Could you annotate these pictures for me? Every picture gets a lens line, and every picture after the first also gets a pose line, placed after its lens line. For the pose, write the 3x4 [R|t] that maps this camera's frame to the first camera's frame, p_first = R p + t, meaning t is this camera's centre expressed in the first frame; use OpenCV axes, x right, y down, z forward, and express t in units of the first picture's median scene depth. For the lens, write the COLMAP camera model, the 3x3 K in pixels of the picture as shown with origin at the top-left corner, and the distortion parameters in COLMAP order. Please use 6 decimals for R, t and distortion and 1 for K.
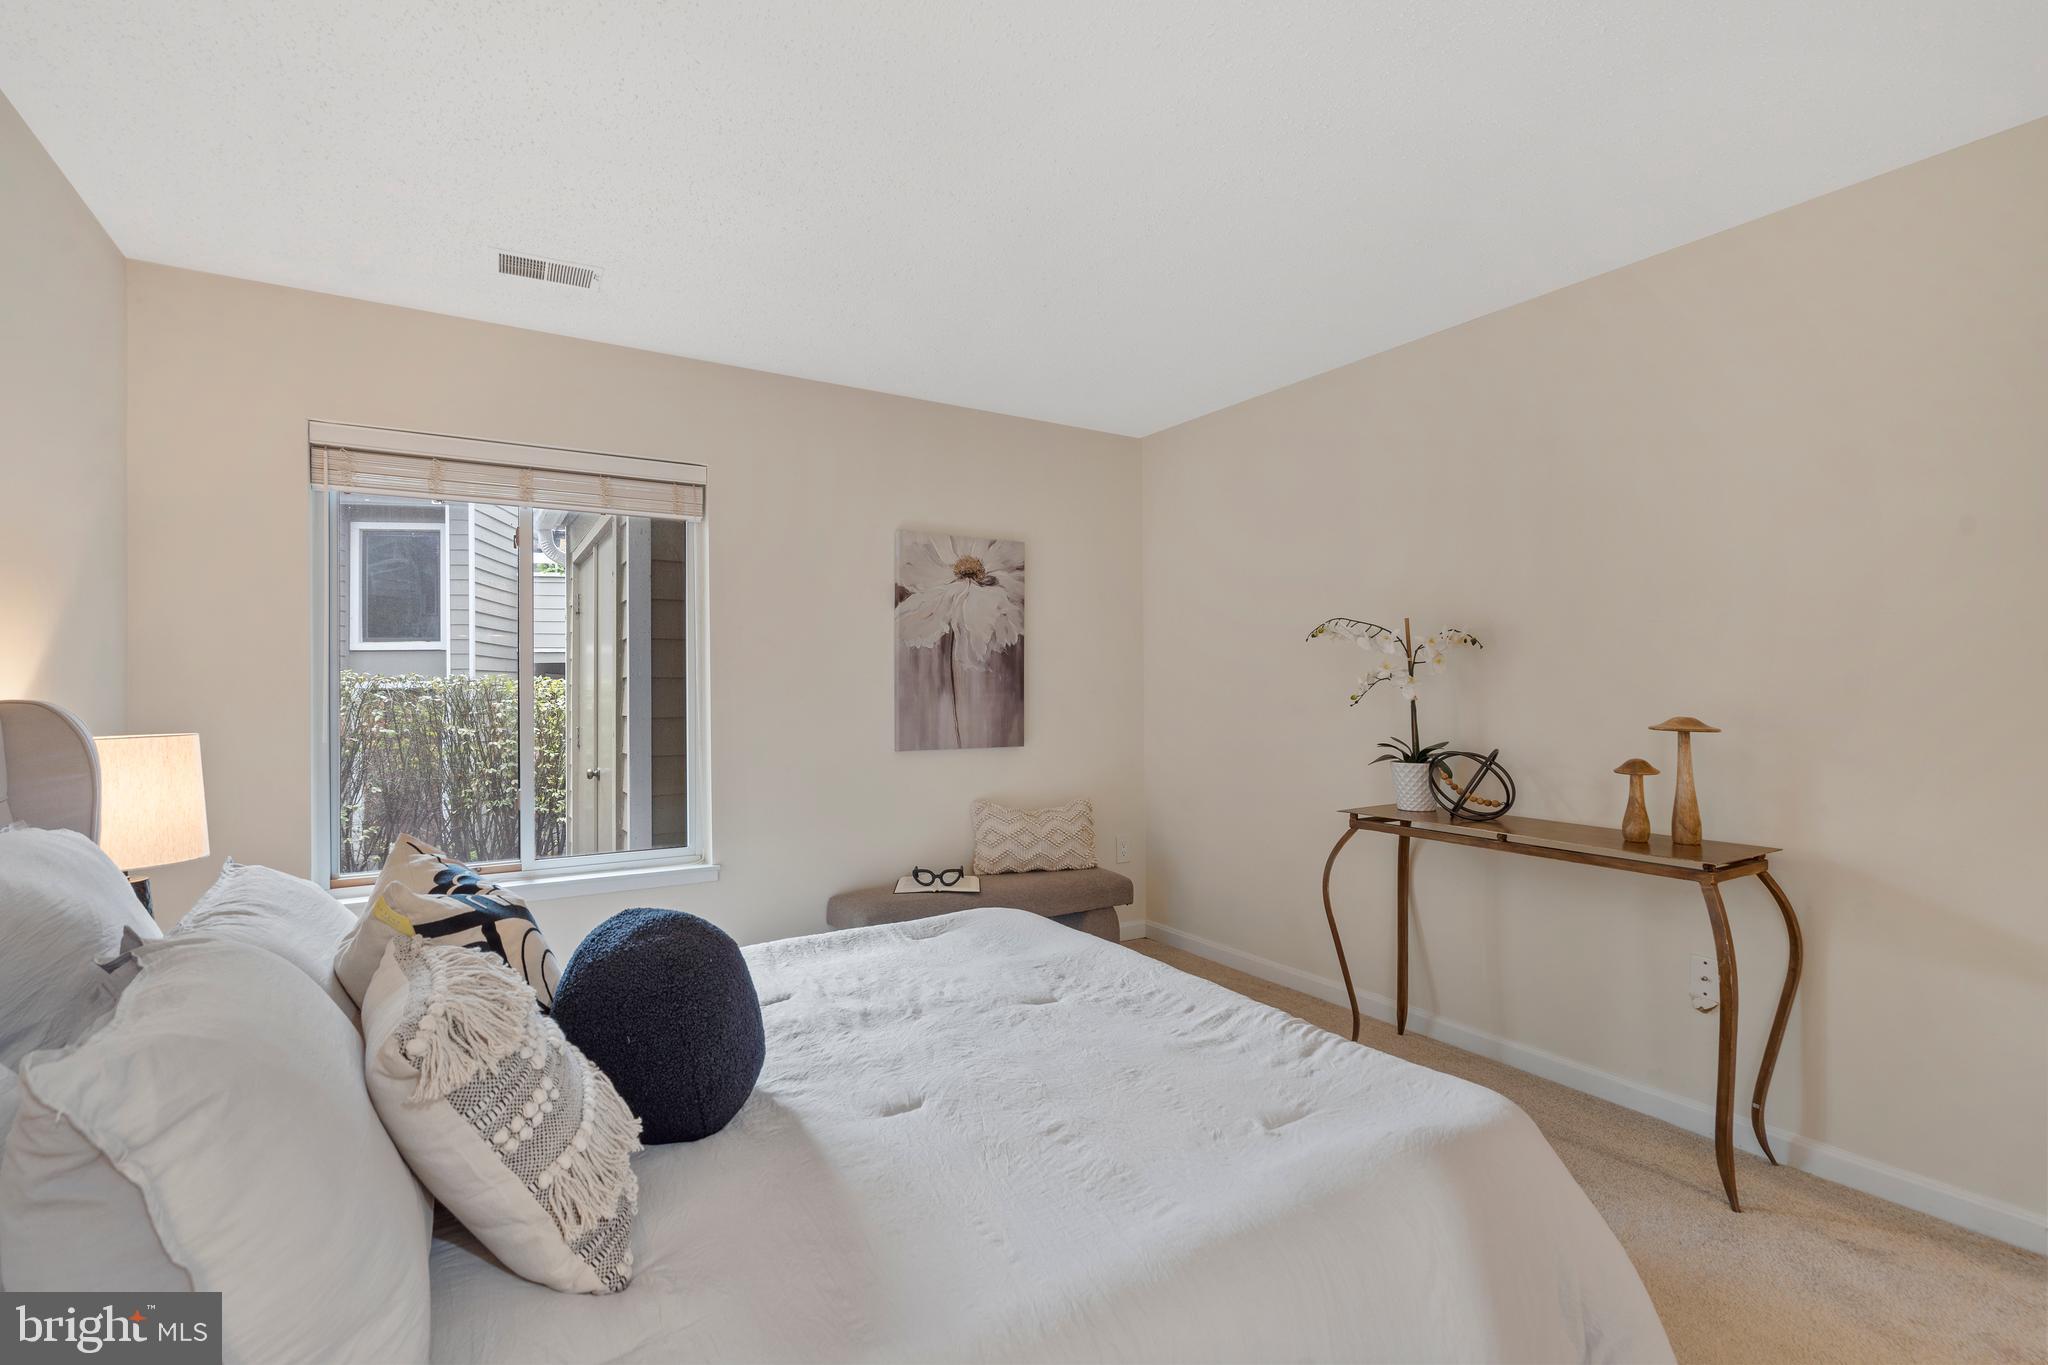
lens RADIAL K [[942.3, 0, 1010.4], [0, 942.3, 683.8], [0, 0, 1]] dist [-0.000668, 0.000123]
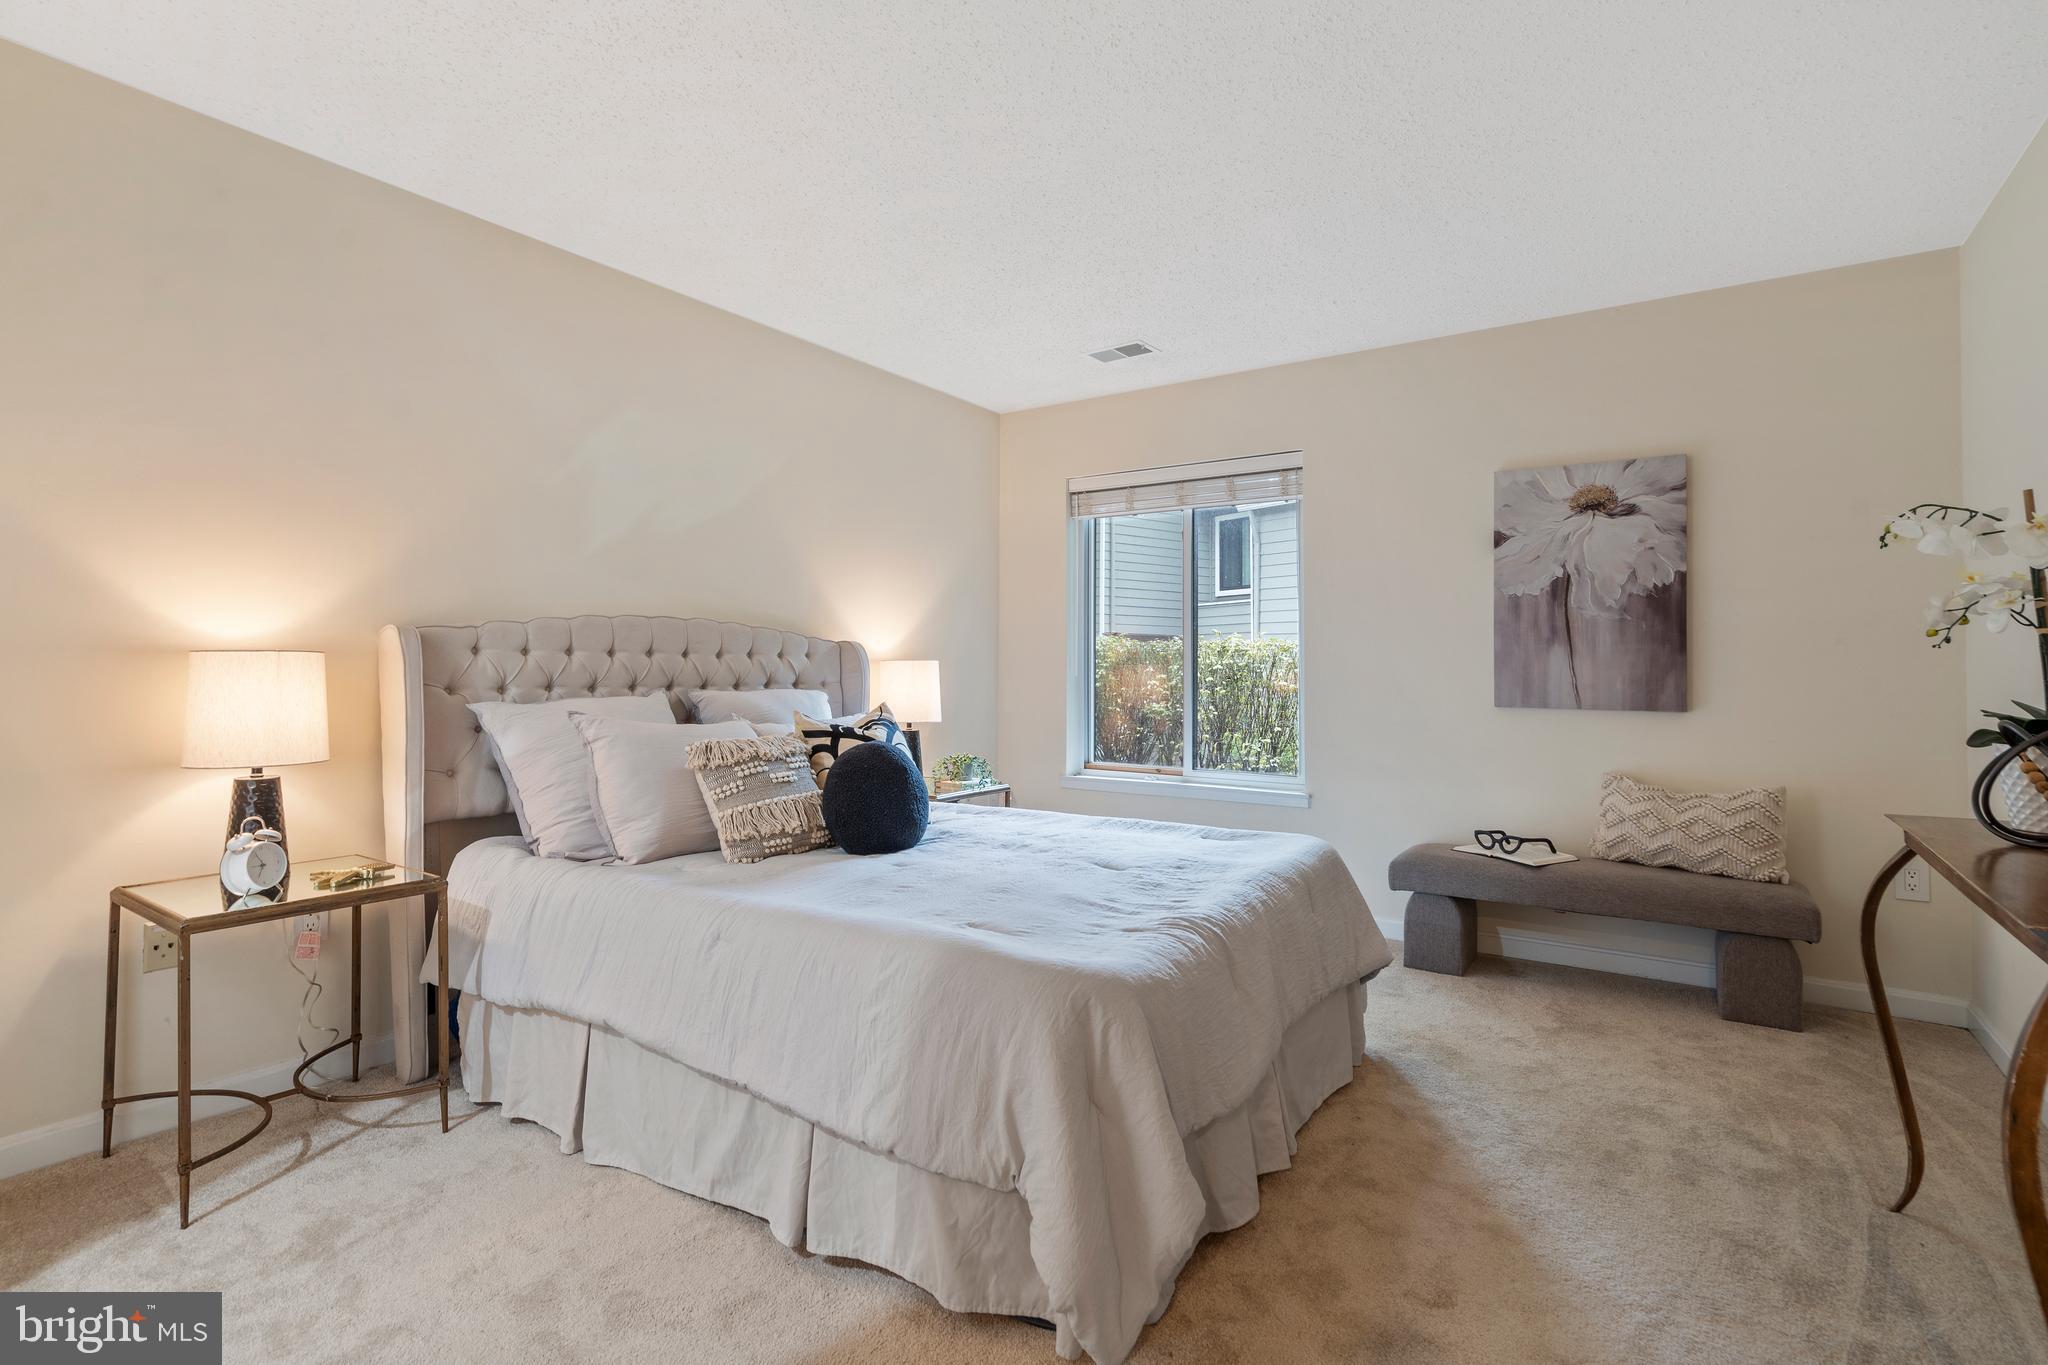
lens RADIAL K [[1033.3, 0, 1068.1], [0, 1033.3, 652.0], [0, 0, 1]] dist [-0.000178, 0.000173]
pose [[0.403708, -0.009341, -0.914840, 0.624345], [-0.008155, 0.999871, -0.013808, 0.033556], [0.914851, 0.013034, 0.403580, 0.186002]]
